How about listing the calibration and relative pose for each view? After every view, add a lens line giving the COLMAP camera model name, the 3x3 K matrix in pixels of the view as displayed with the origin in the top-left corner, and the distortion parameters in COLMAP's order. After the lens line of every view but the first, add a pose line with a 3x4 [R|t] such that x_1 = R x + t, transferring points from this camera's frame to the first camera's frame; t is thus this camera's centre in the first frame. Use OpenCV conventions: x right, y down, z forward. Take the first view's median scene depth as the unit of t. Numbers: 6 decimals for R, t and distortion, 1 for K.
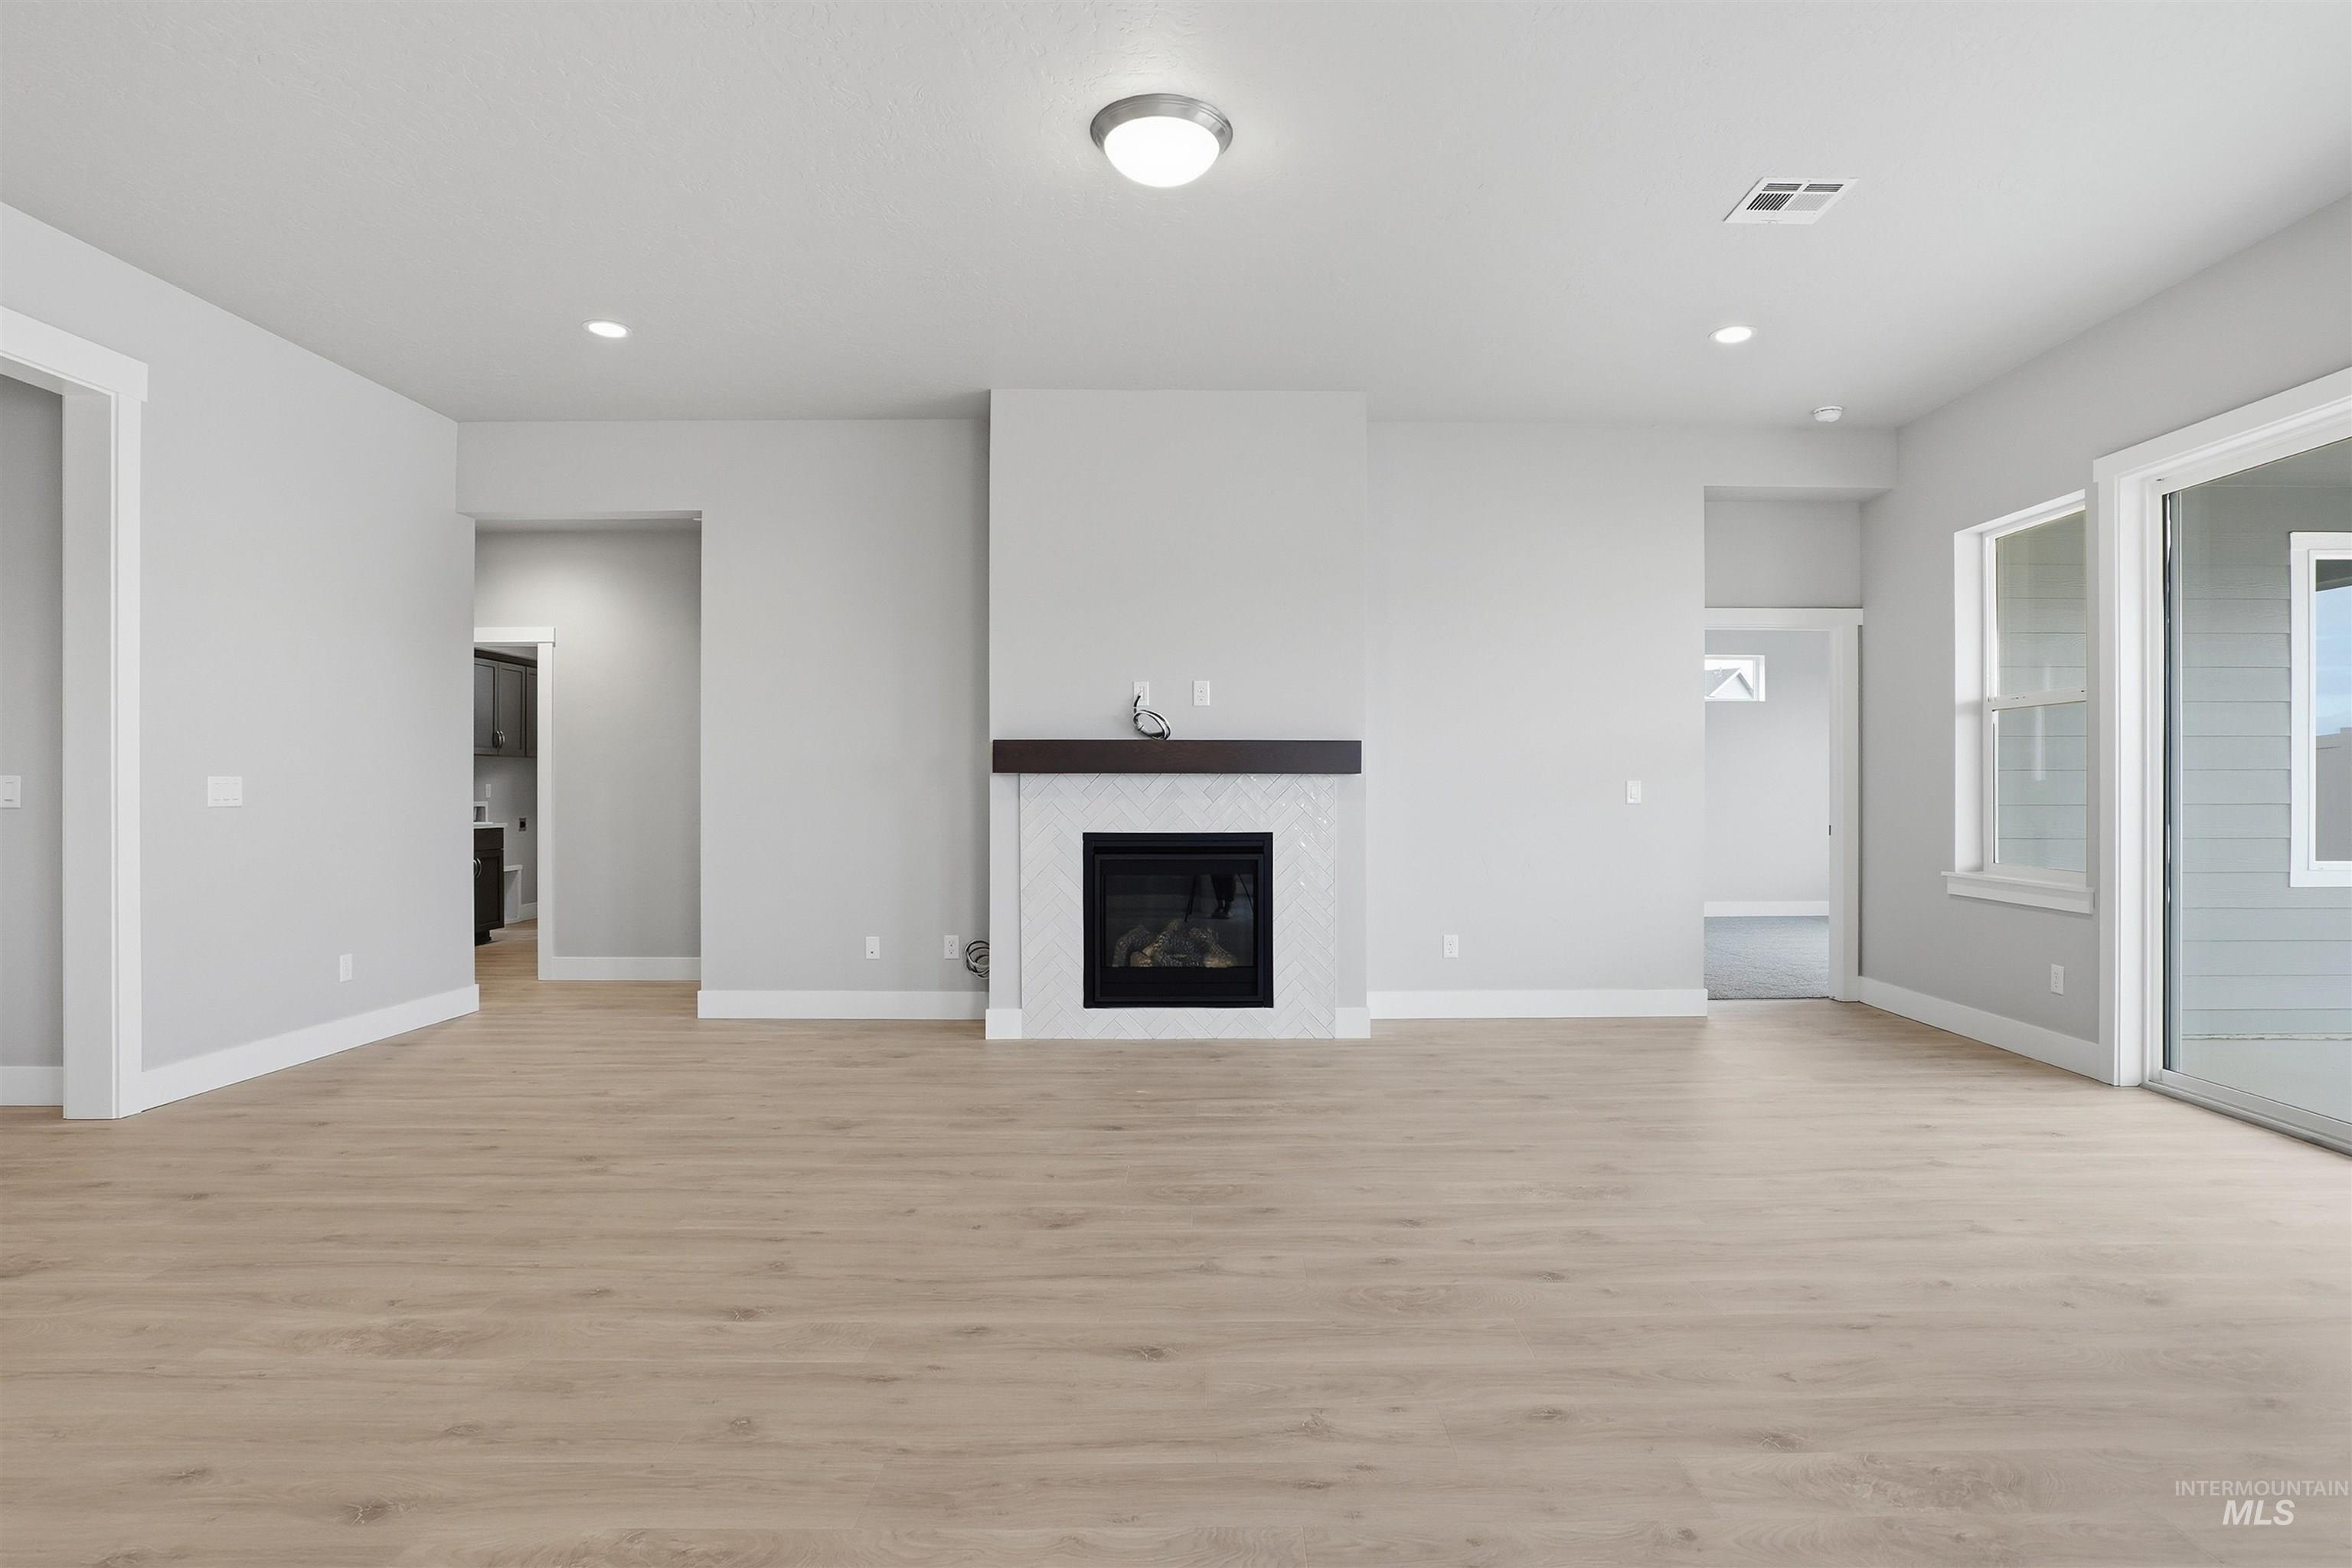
lens RADIAL K [[1241.9, 0, 1203.5], [0, 1241.9, 784.1], [0, 0, 1]] dist [-0.049938, 0.024272]
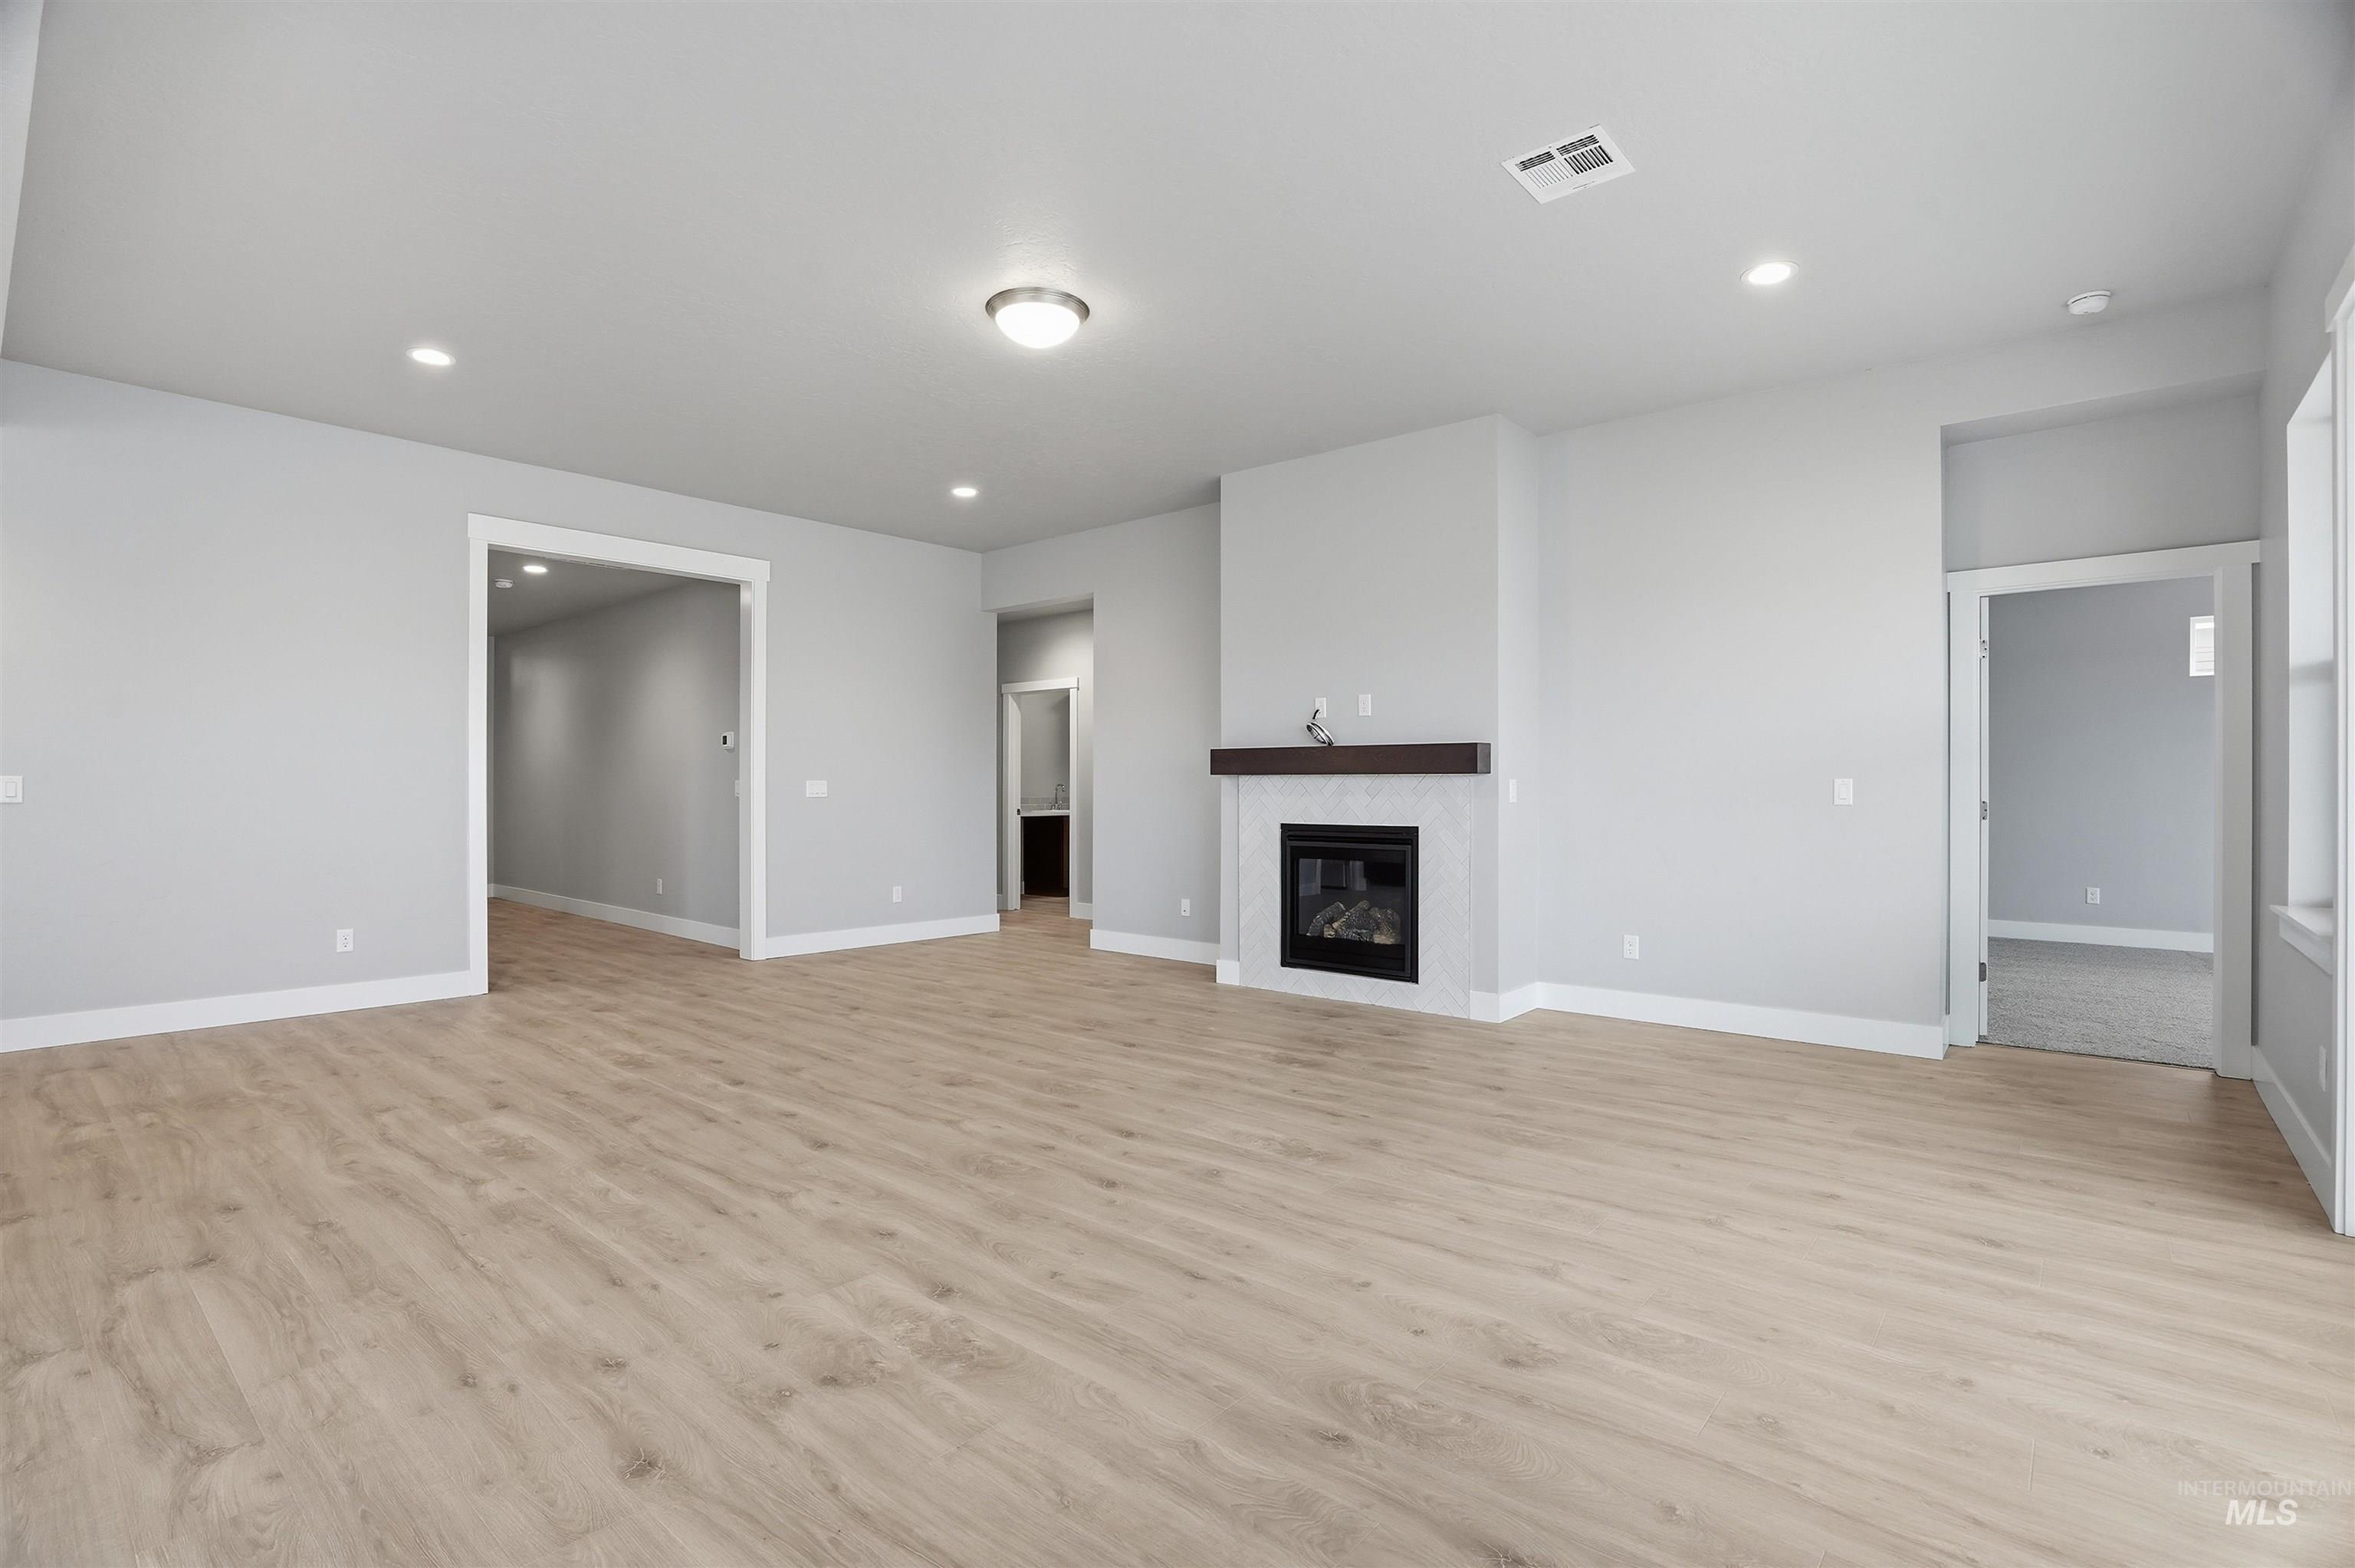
lens RADIAL K [[1093.9, 0, 1148.4], [0, 1093.9, 782.2], [0, 0, 1]] dist [-0.064421, 0.027023]
pose [[0.743578, -0.003013, -0.668643, 0.536754], [0.002632, 0.999995, -0.001580, -0.000084], [0.668644, -0.000585, 0.743582, 0.112850]]
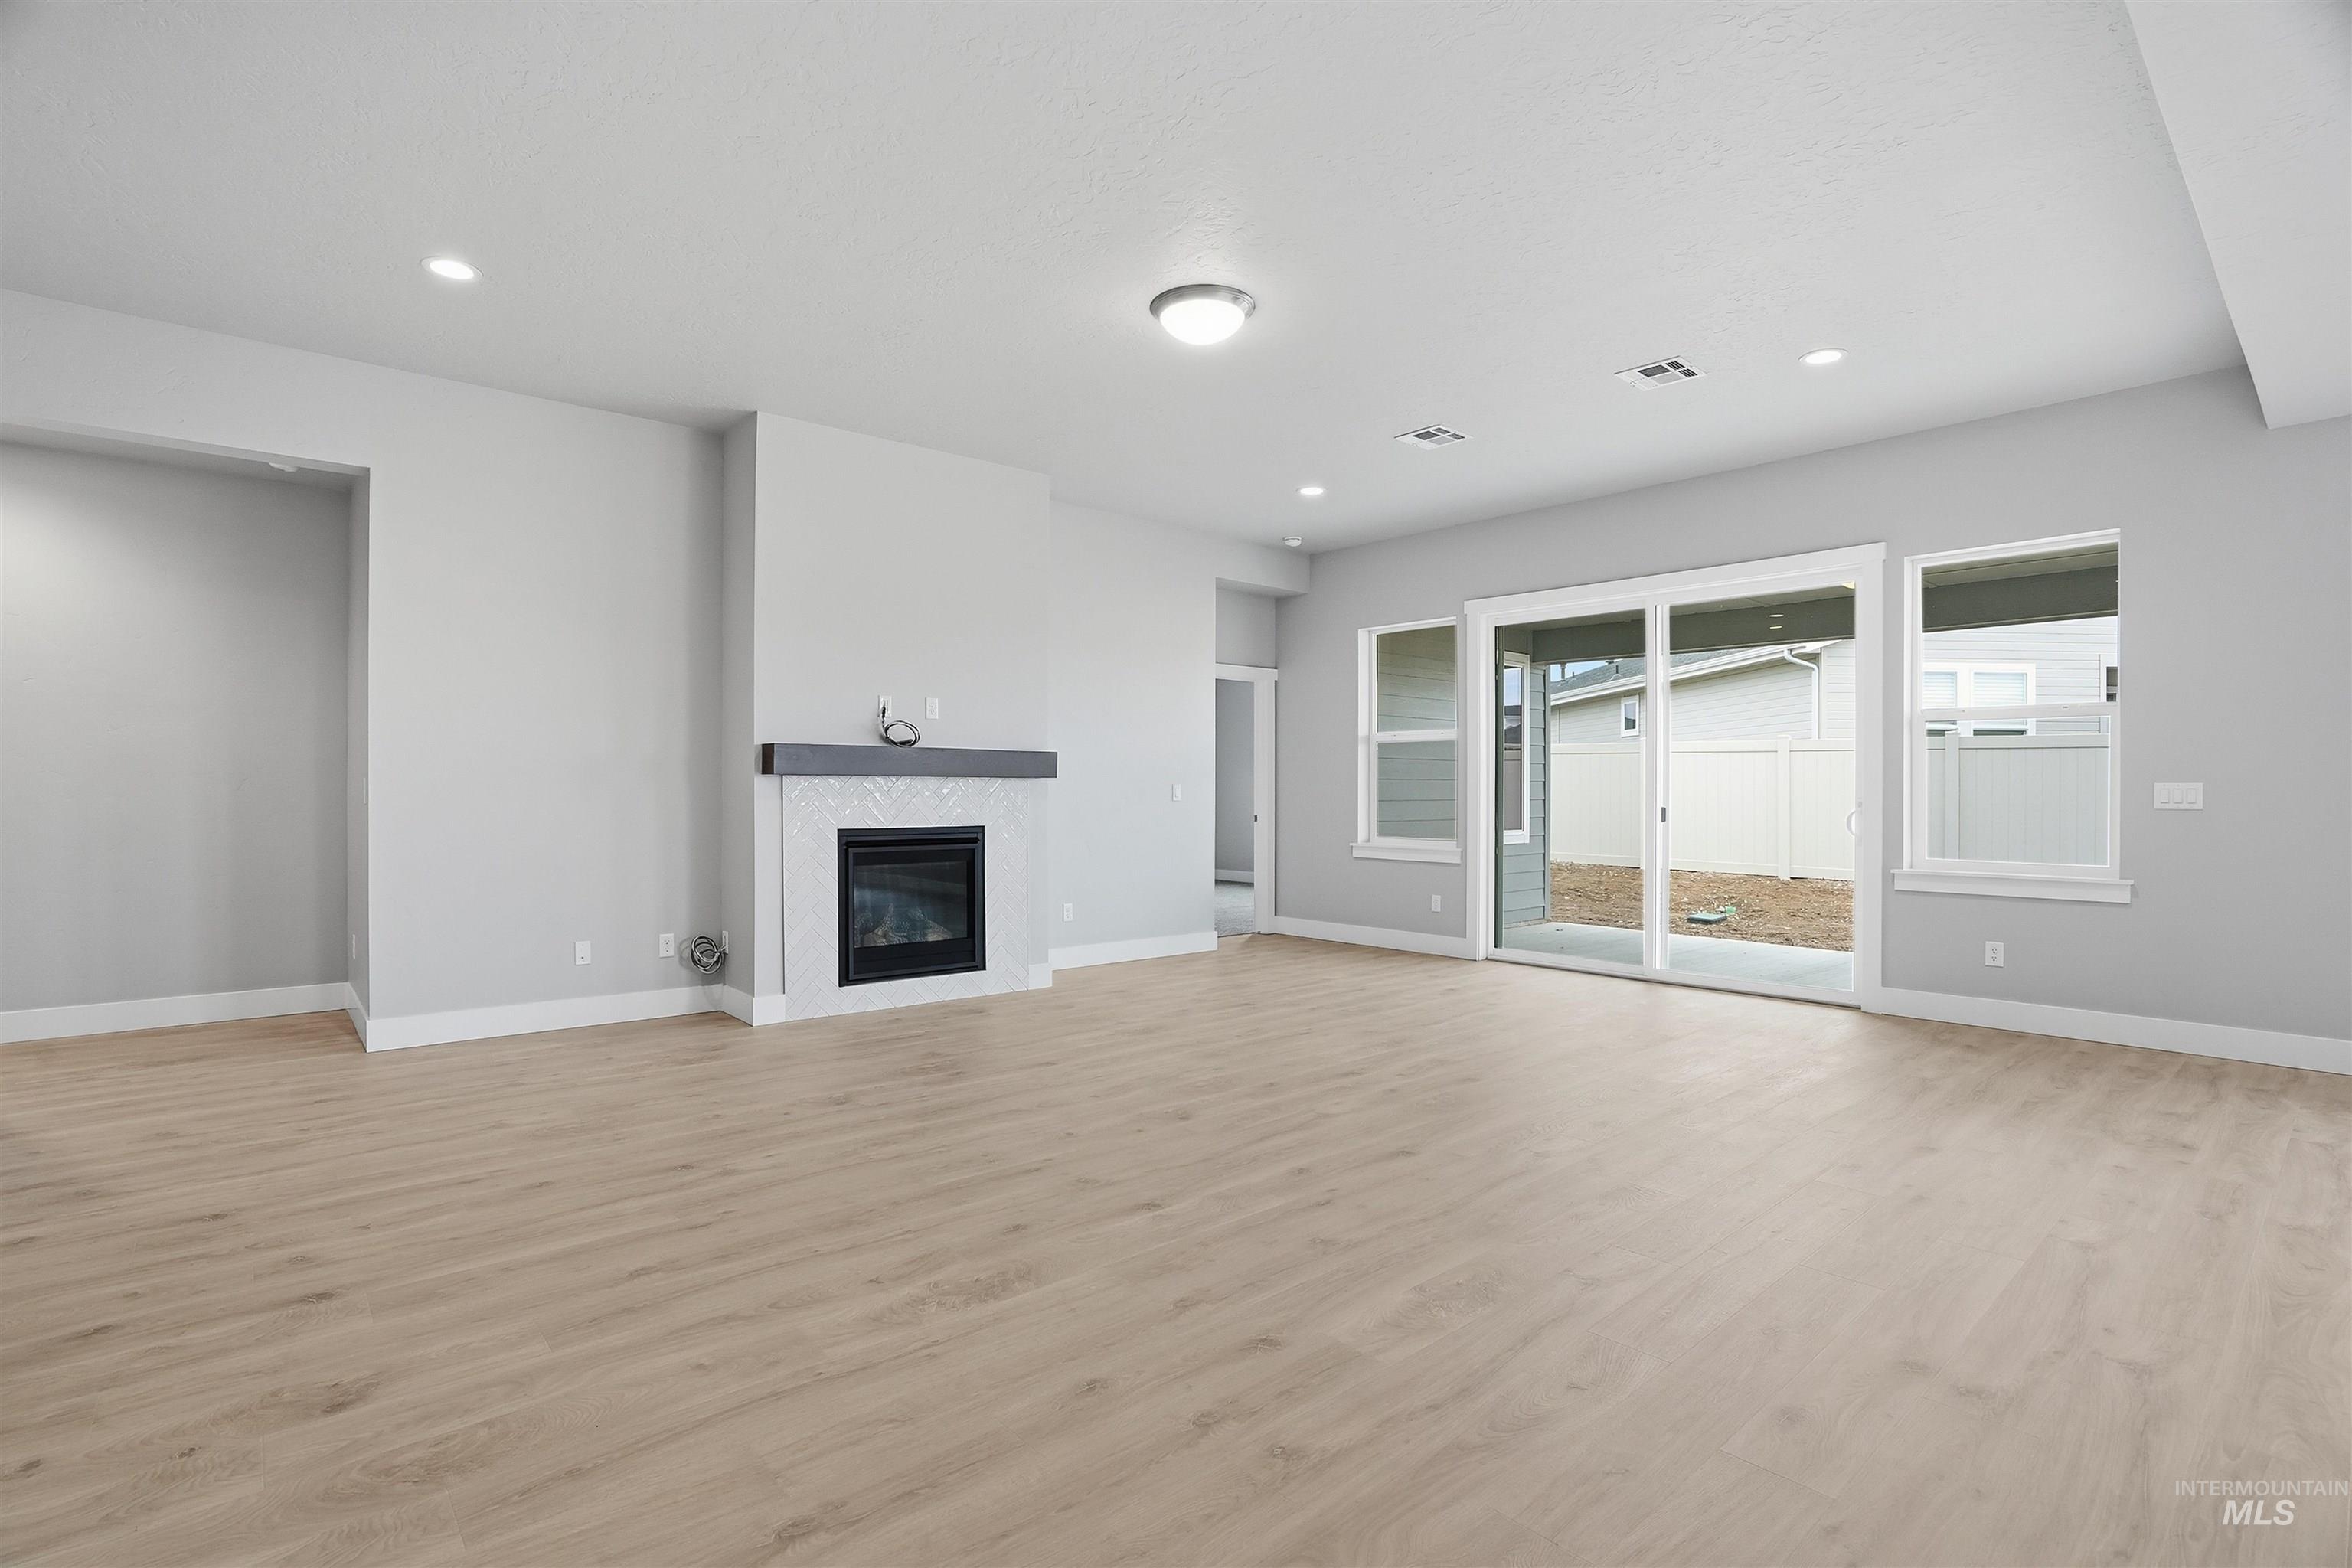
lens RADIAL K [[1128.2, 0, 1151.1], [0, 1128.2, 792.6], [0, 0, 1]] dist [-0.070051, 0.033337]
pose [[0.762195, 0.000569, 0.647348, -0.540620], [-0.005995, 0.999963, 0.006180, -0.000941], [-0.647320, -0.008592, 0.762170, 0.058939]]
